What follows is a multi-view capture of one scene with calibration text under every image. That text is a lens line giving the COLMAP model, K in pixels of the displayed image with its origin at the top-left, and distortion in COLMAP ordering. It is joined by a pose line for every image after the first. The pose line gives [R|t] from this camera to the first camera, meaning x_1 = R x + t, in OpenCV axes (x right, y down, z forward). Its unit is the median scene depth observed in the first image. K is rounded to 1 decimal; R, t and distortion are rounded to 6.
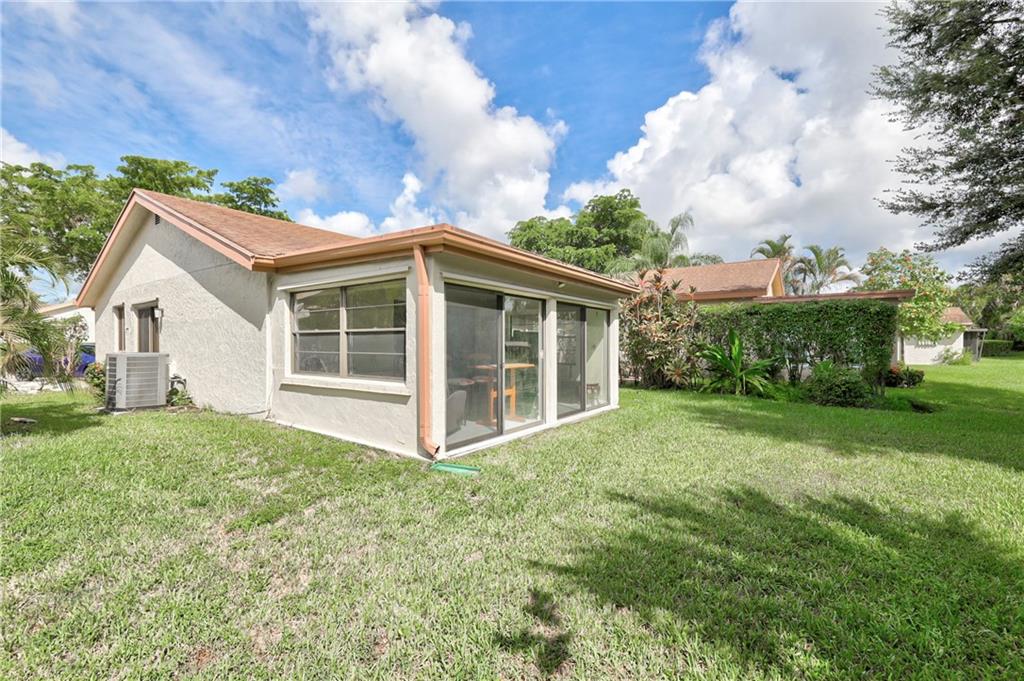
lens RADIAL K [[447.2, 0, 508.6], [0, 447.2, 343.0], [0, 0, 1]] dist [0.008934, -0.003085]
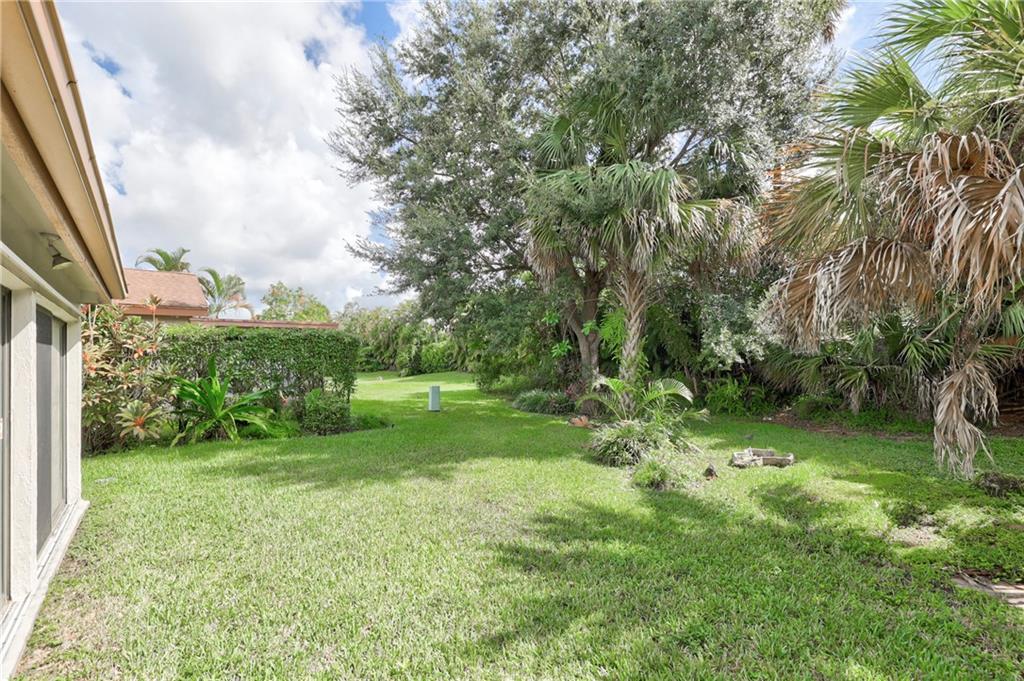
lens RADIAL K [[447.2, 0, 509.9], [0, 447.2, 343.9], [0, 0, 1]] dist [0.008934, -0.003085]
pose [[0.267069, 0.026771, 0.963306, -0.121774], [0.021830, 0.999189, -0.033820, -0.016445], [-0.963430, 0.030062, 0.266268, 0.282055]]
